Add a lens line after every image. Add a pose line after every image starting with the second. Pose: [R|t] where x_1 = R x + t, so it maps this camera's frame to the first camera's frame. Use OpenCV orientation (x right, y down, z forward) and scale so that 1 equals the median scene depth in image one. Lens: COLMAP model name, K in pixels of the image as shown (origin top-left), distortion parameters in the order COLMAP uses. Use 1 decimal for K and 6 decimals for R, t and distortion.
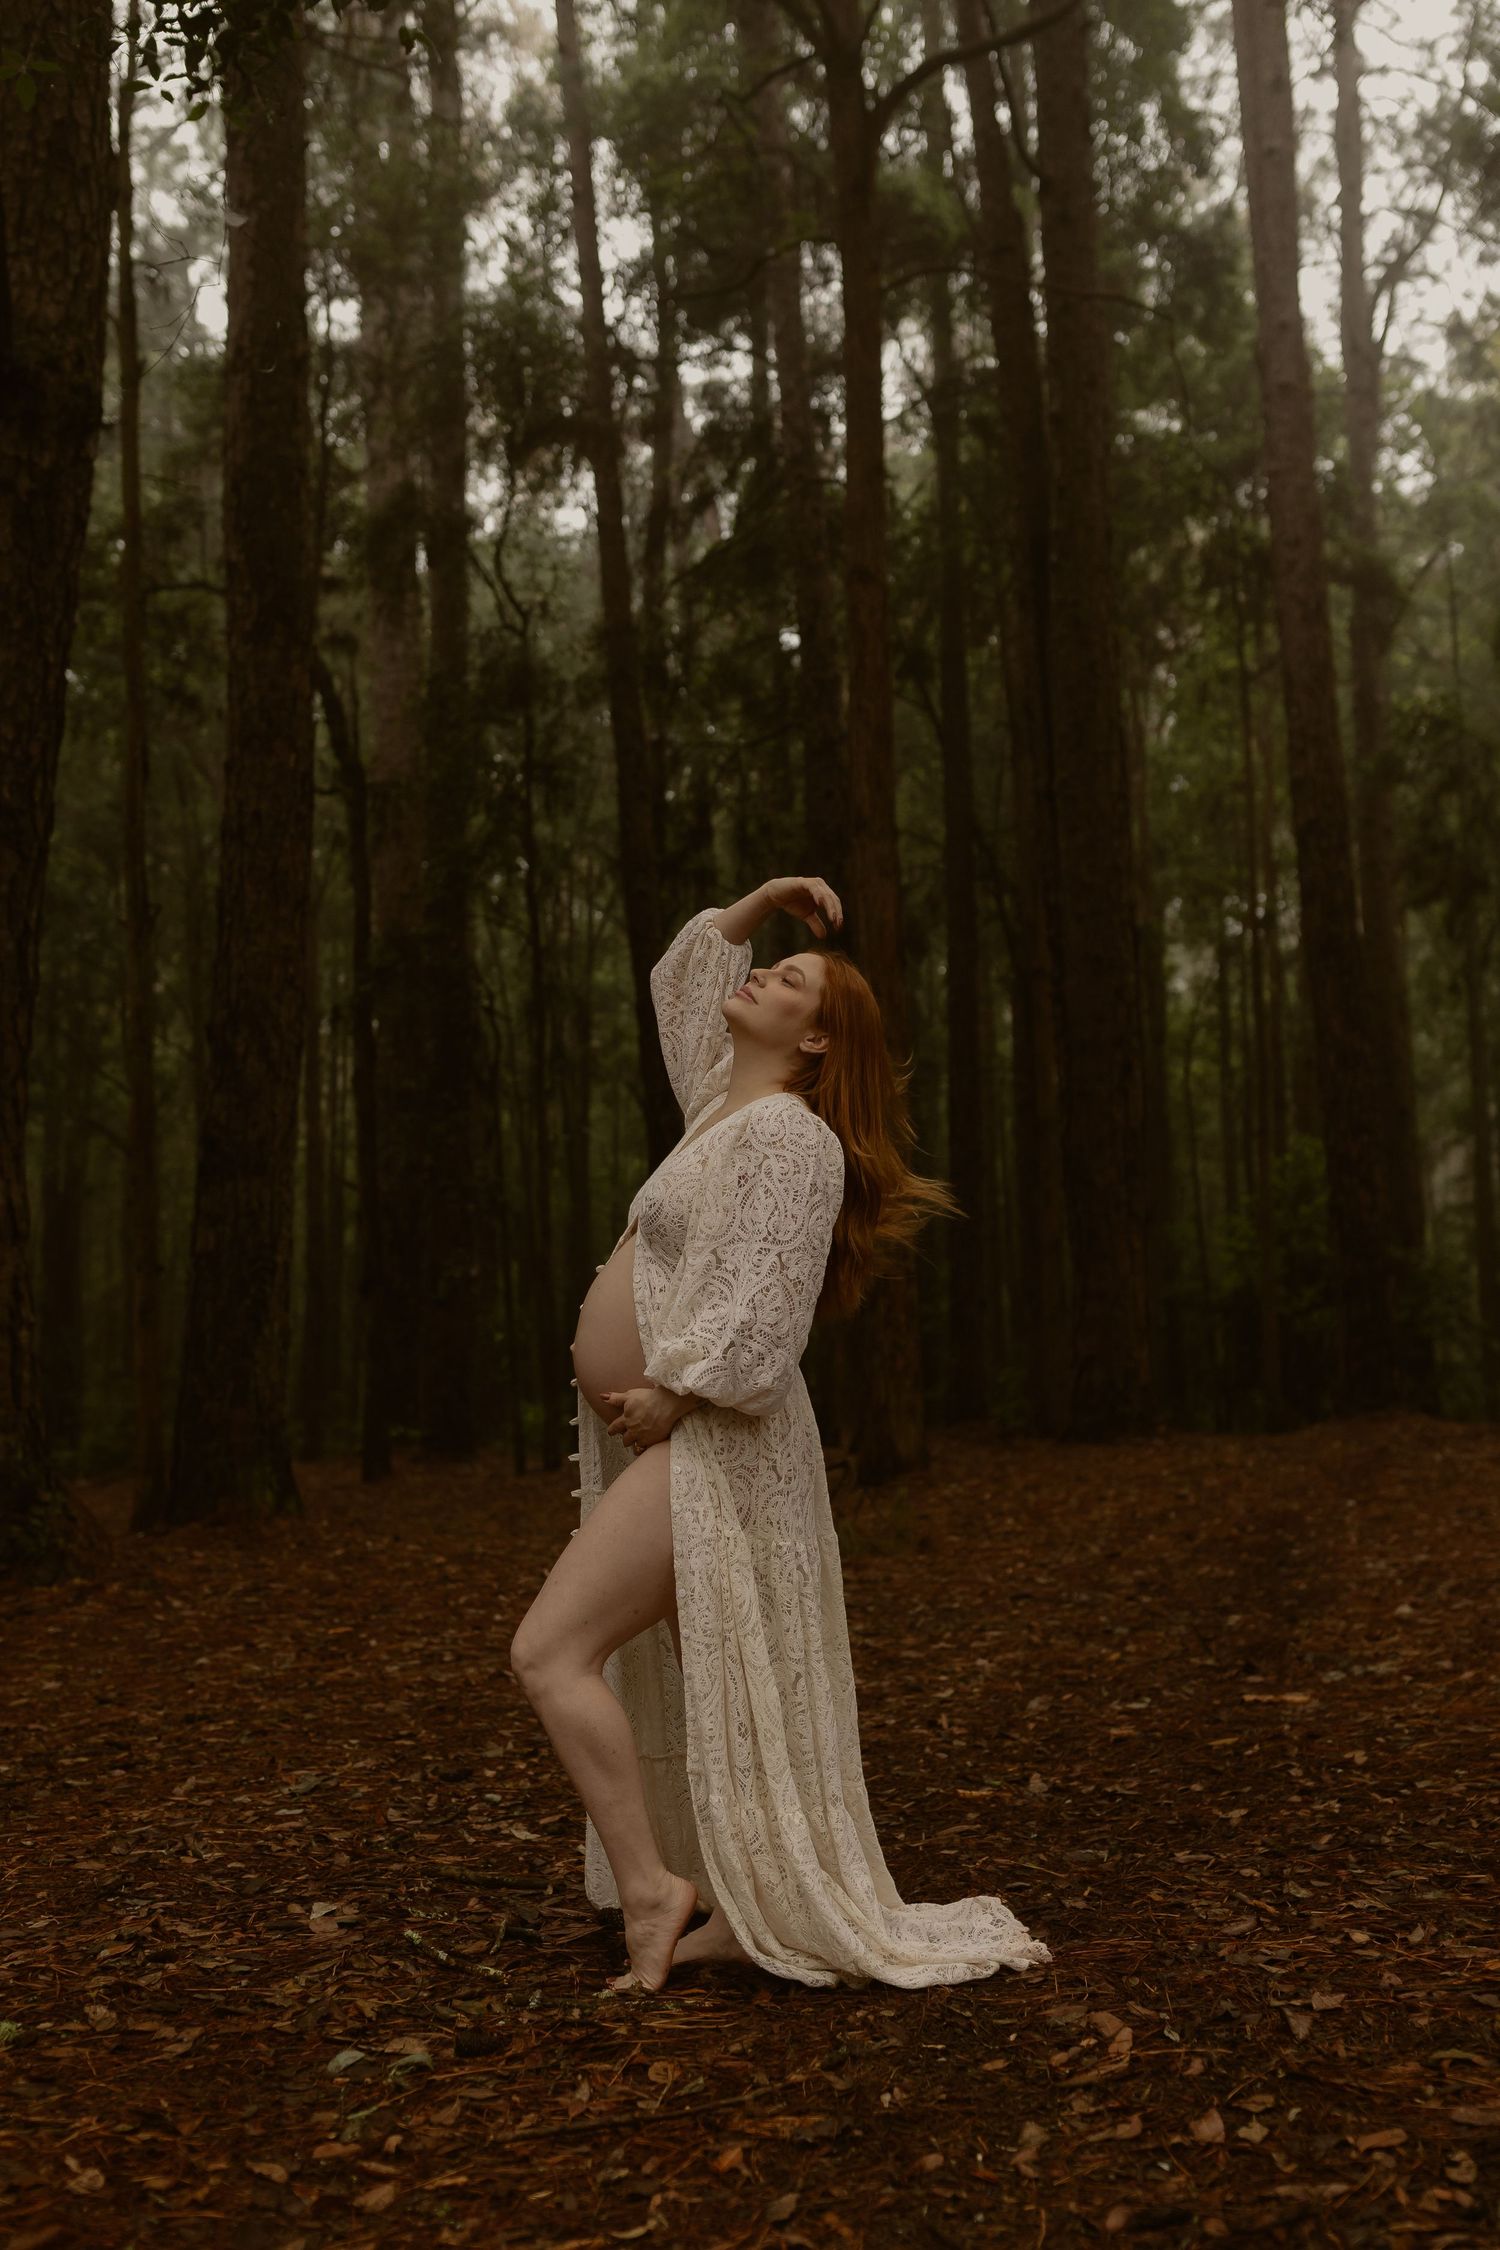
lens RADIAL K [[2254.6, 0, 747.3], [0, 2254.6, 1015.3], [0, 0, 1]] dist [-0.000069, -0.009767]
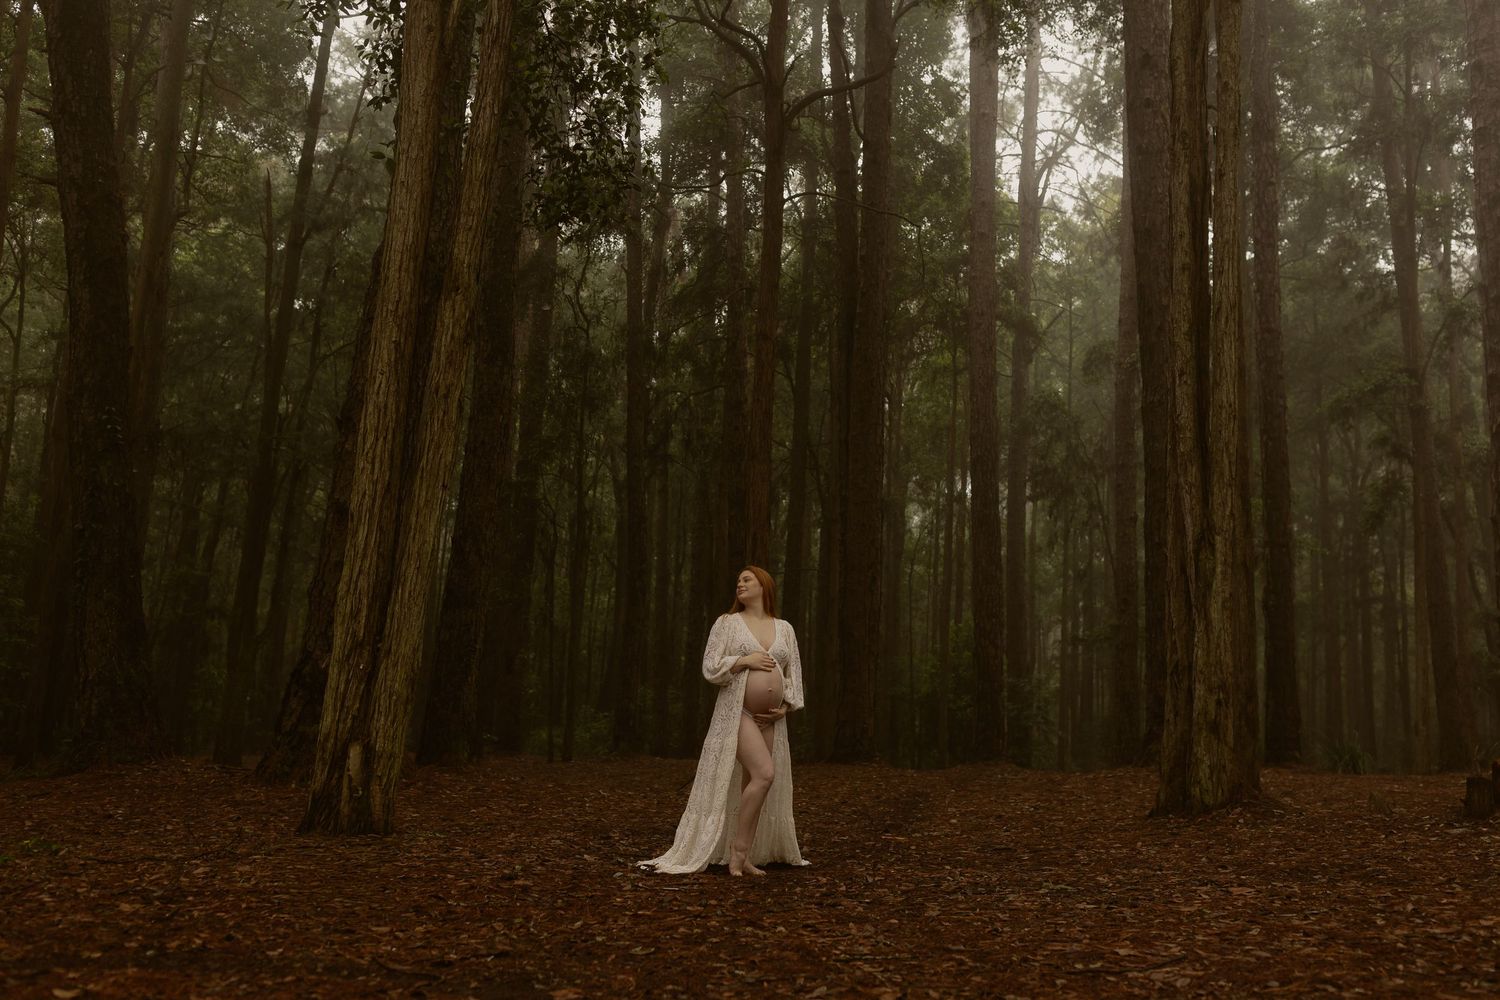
lens RADIAL K [[1436.0, 0, 802.2], [0, 1436.0, 446.2], [0, 0, 1]] dist [0.000191, -0.003359]
pose [[0.991697, 0.083576, 0.097733, -0.028160], [-0.079401, 0.995787, -0.045862, -0.027542], [-0.101154, 0.037722, 0.994155, -0.258623]]
